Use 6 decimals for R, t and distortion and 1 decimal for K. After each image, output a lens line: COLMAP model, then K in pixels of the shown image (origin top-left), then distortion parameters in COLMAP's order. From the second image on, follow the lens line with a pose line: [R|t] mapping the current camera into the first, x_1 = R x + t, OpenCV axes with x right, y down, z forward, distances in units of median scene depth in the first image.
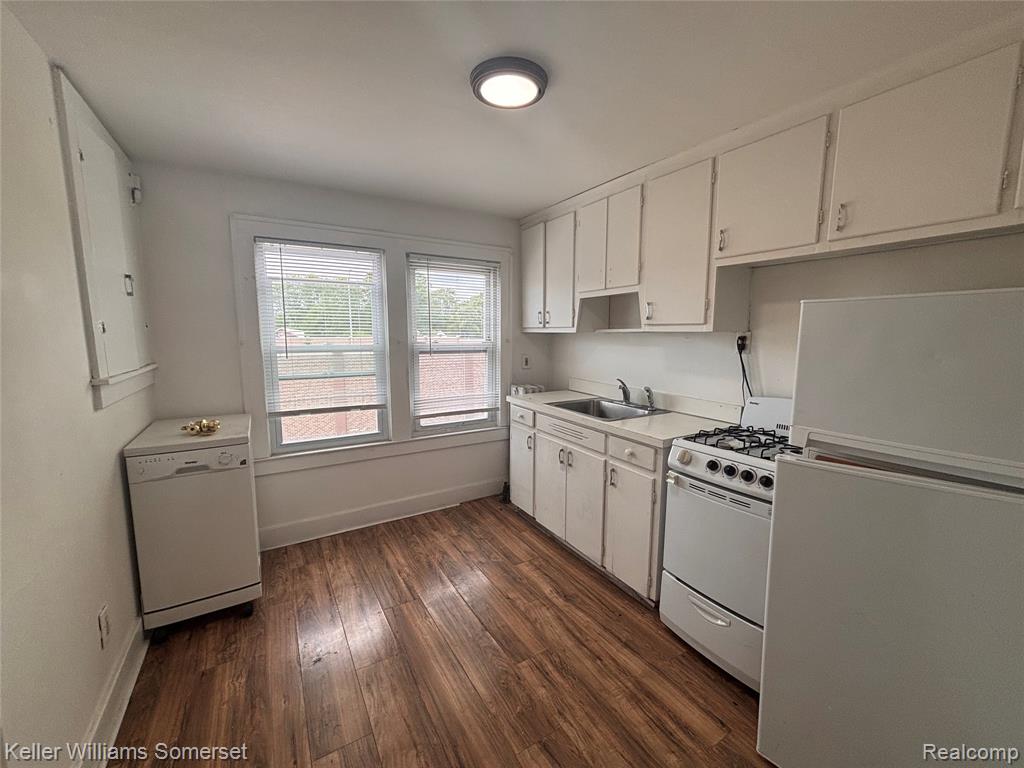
lens RADIAL K [[413.6, 0, 512.0], [0, 413.6, 384.0], [0, 0, 1]] dist [0.001744, -0.000014]
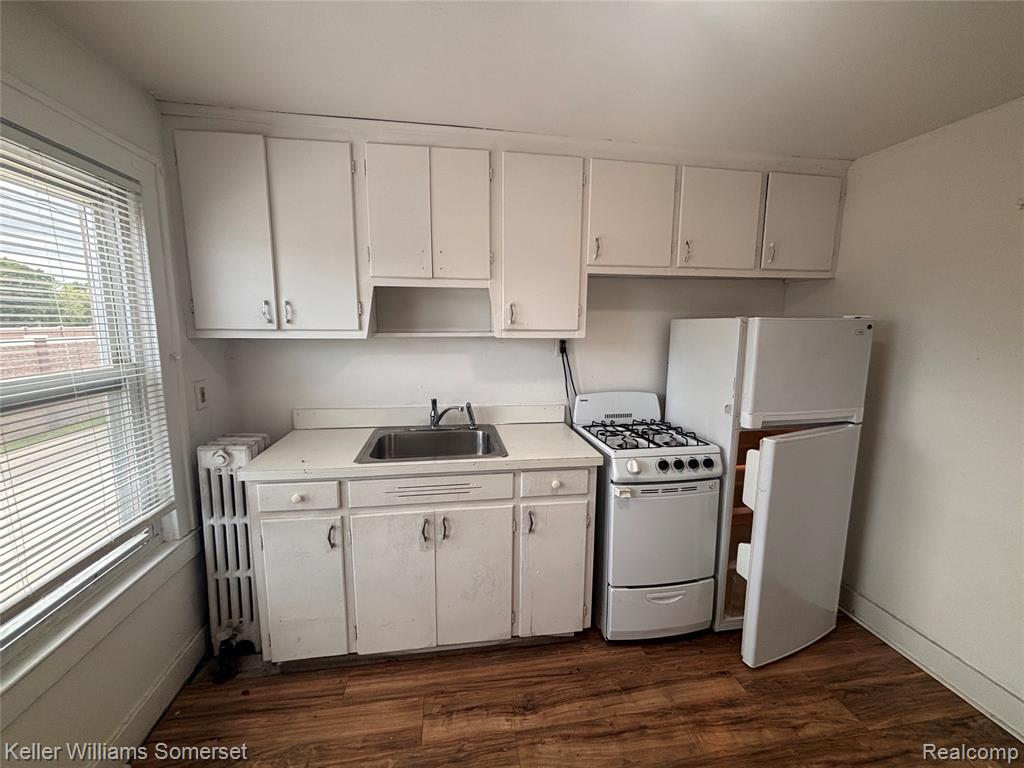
lens RADIAL K [[413.6, 0, 512.0], [0, 413.6, 384.0], [0, 0, 1]] dist [0.001744, -0.000014]
pose [[0.374185, -0.136930, 0.917189, -0.448366], [0.109417, 0.988649, 0.102960, -0.119926], [-0.920877, 0.061830, 0.384920, 0.681448]]
